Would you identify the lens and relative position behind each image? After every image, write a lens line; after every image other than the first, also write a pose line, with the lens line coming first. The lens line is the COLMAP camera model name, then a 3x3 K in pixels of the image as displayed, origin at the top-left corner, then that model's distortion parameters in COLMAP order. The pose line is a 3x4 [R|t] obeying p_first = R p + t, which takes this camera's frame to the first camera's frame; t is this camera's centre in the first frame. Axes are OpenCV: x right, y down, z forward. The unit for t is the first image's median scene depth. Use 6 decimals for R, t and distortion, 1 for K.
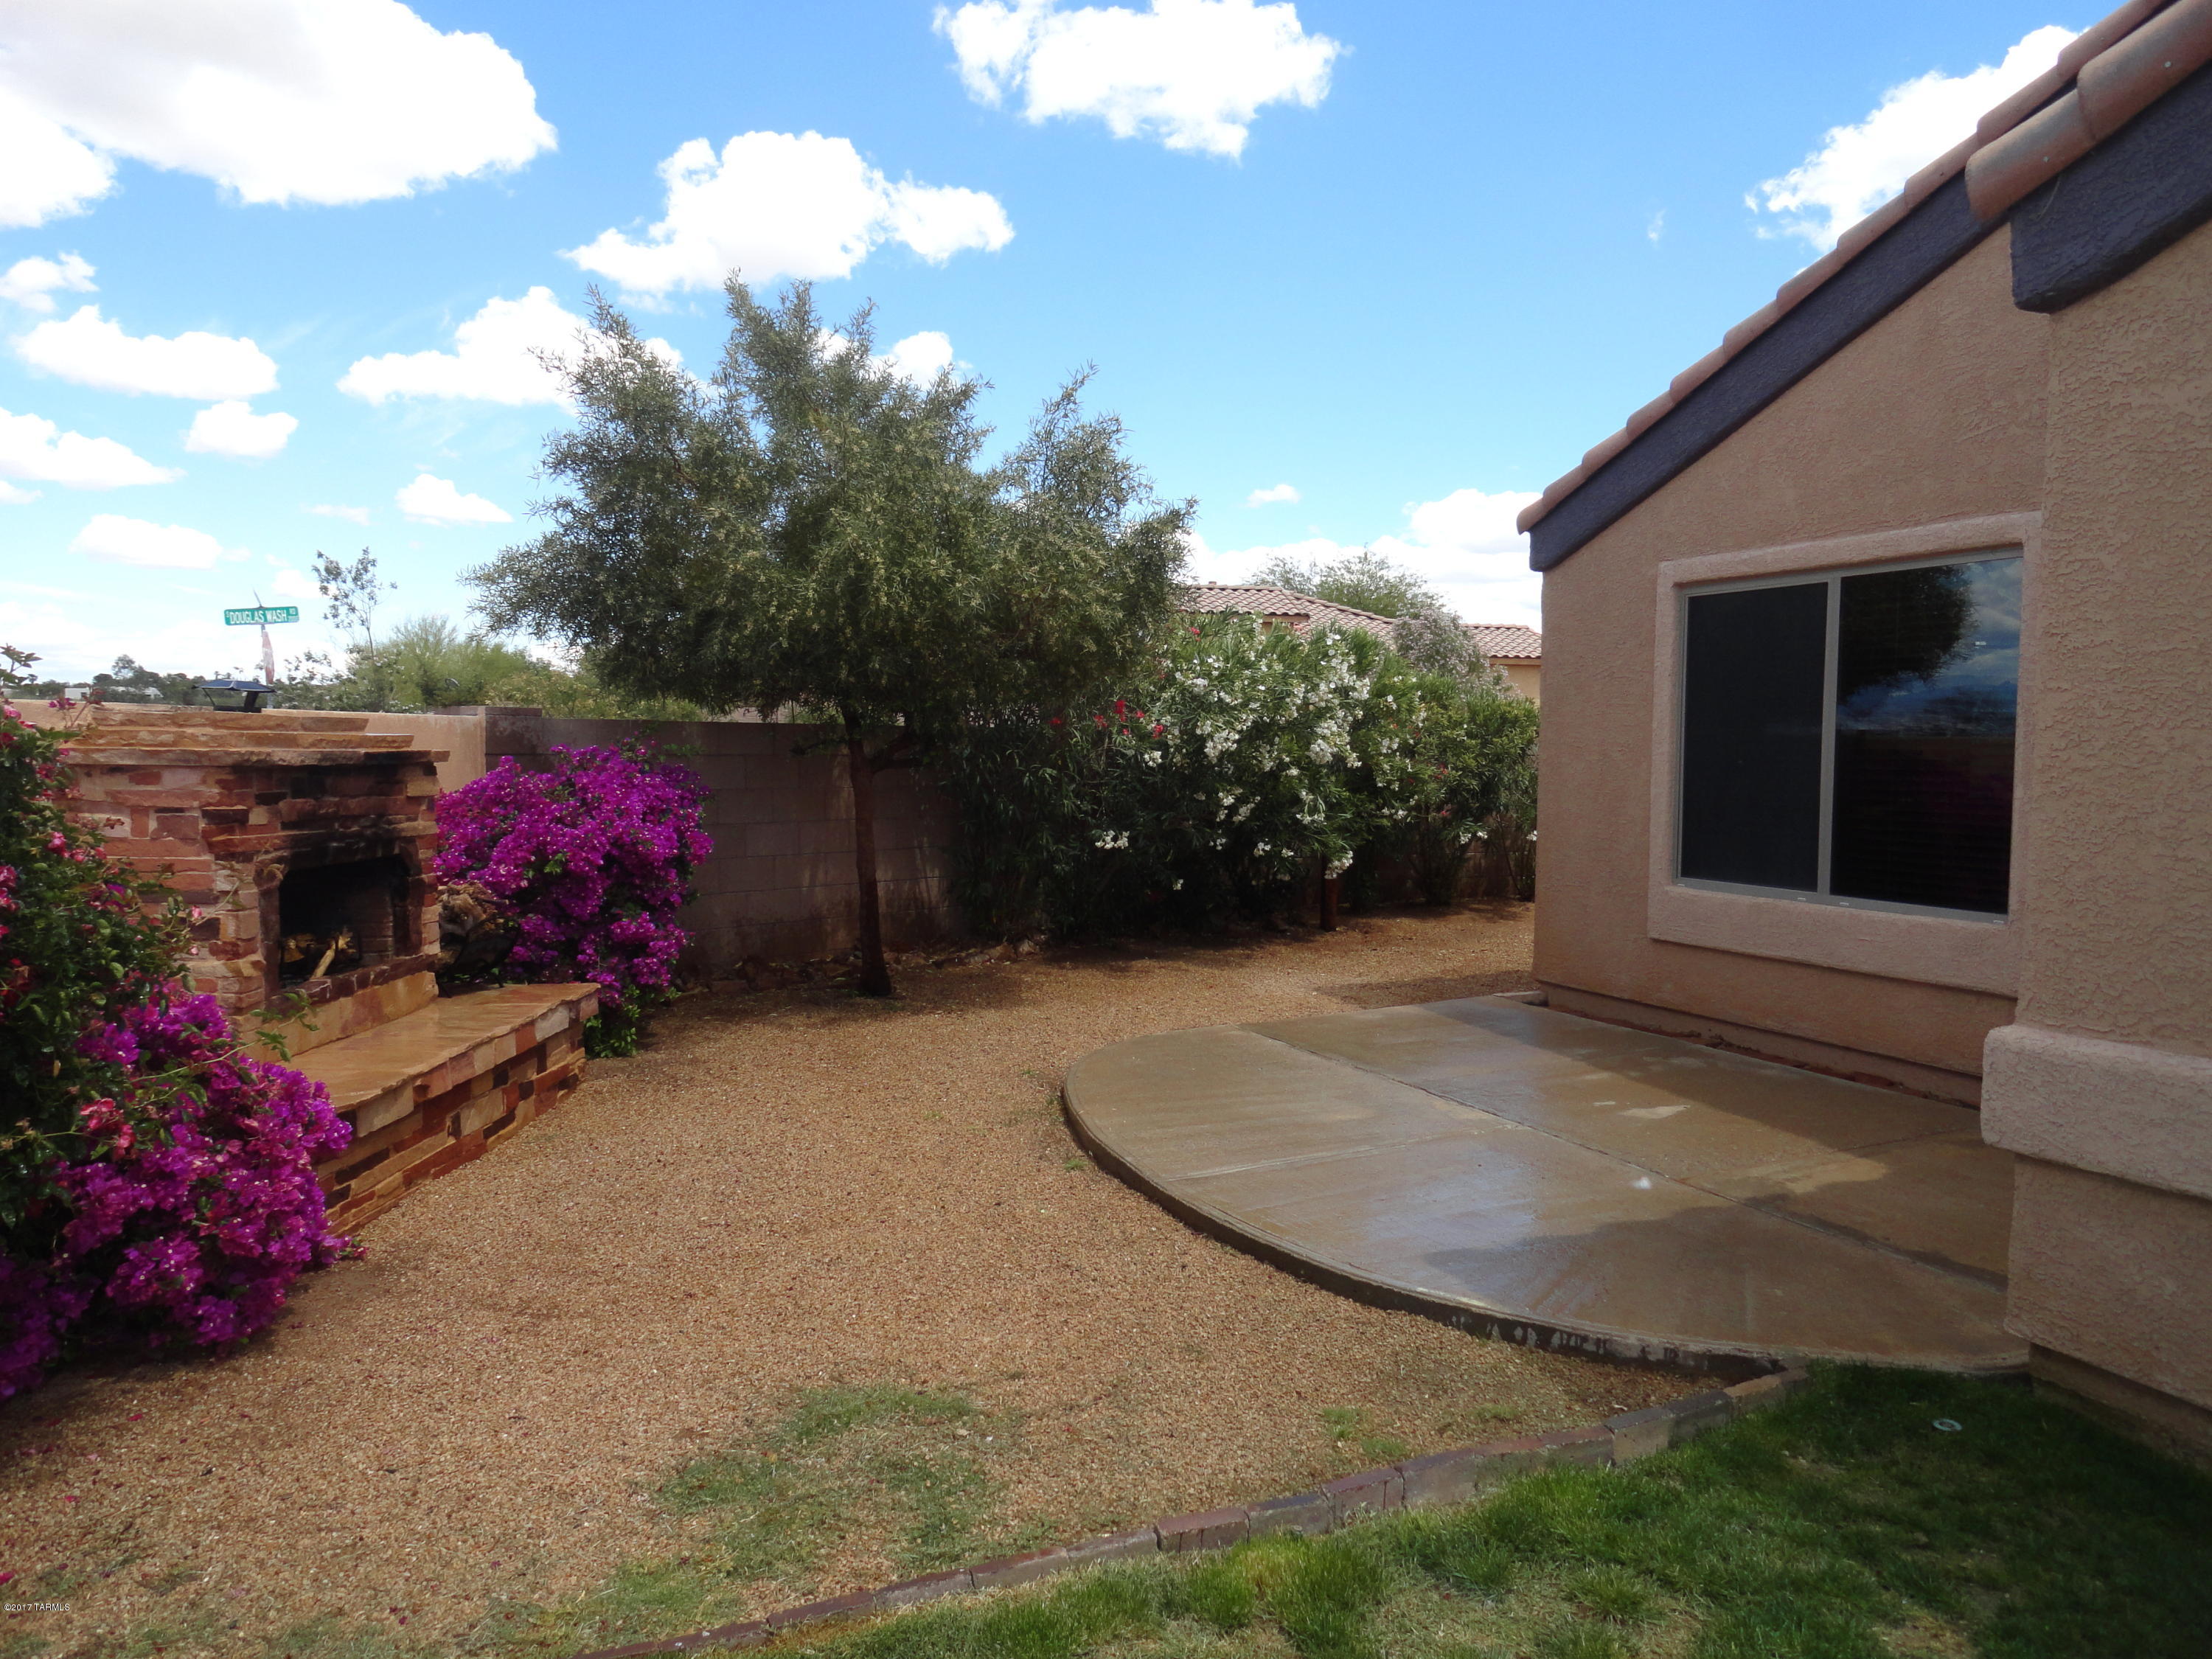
lens RADIAL K [[1522.7, 0, 1106.0], [0, 1522.7, 829.5], [0, 0, 1]] dist [-0.011651, -0.000760]
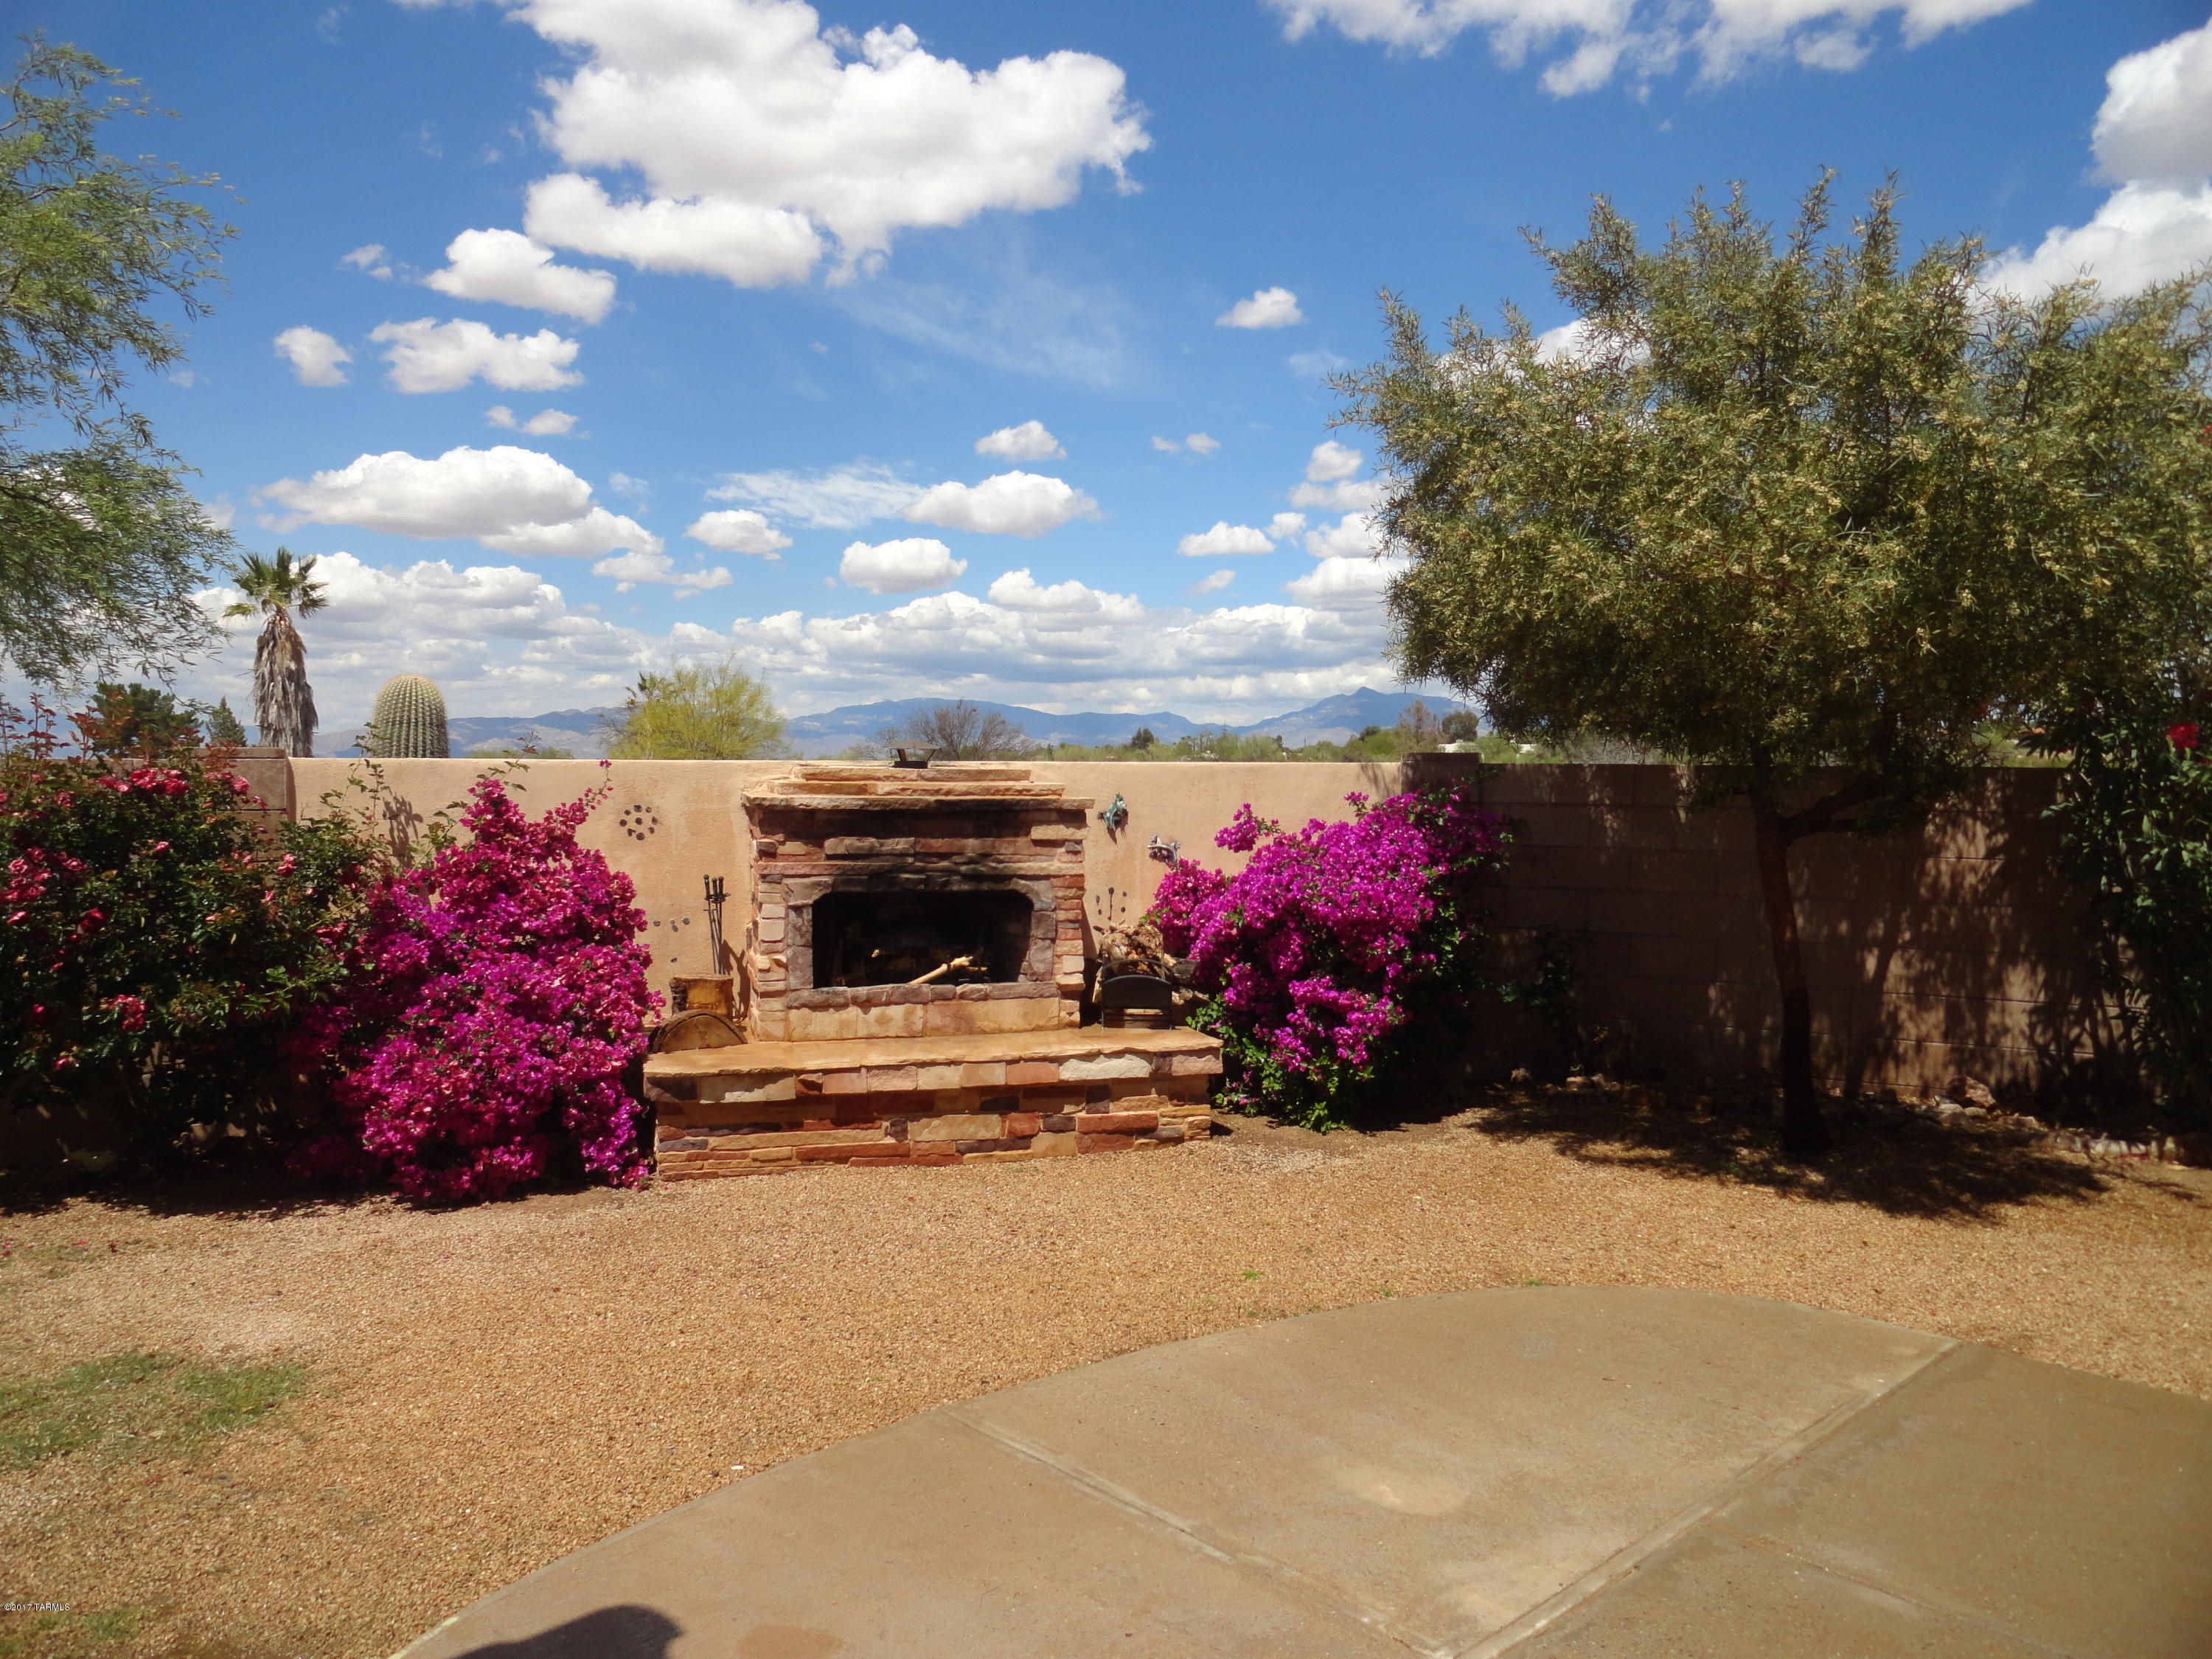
lens RADIAL K [[1522.7, 0, 1106.0], [0, 1522.7, 829.5], [0, 0, 1]] dist [-0.011651, -0.000760]
pose [[0.326751, 0.034303, -0.944488, 0.615826], [-0.056132, 0.998281, 0.016838, -0.050691], [0.943442, 0.047514, 0.328115, 0.684125]]
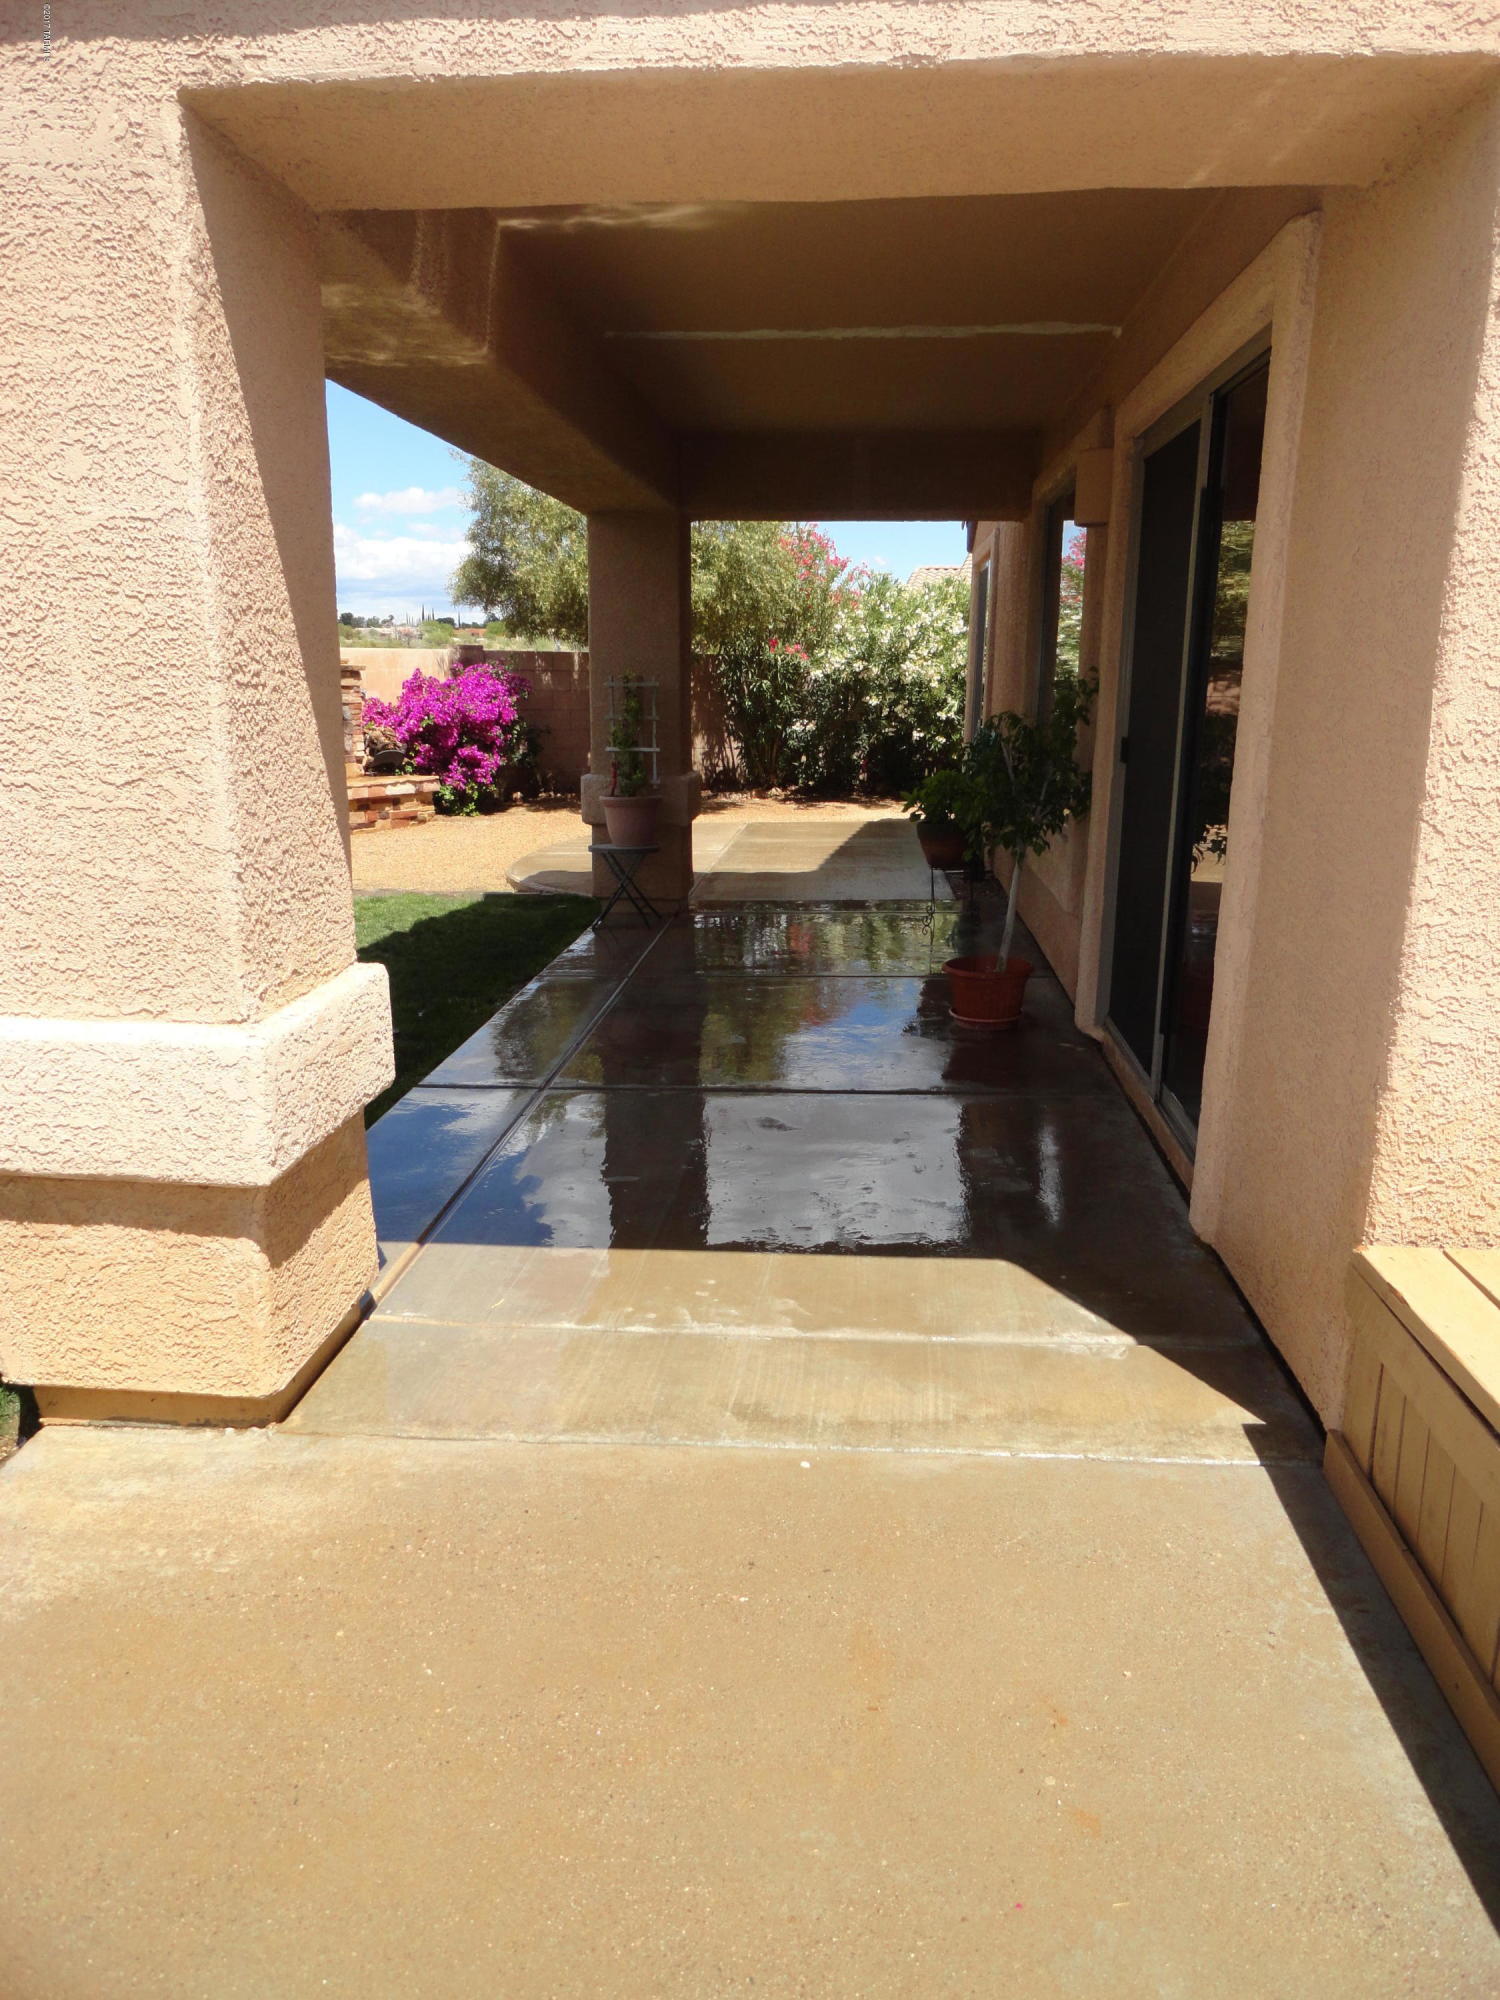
lens RADIAL K [[1376.8, 0, 750.0], [0, 1376.8, 1000.0], [0, 0, 1]] dist [-0.011651, -0.000760]
pose [[0.879432, 0.116544, -0.461537, 1.117556], [-0.032407, 0.981975, 0.186212, 0.039495], [0.474920, -0.148803, 0.867357, -0.598141]]
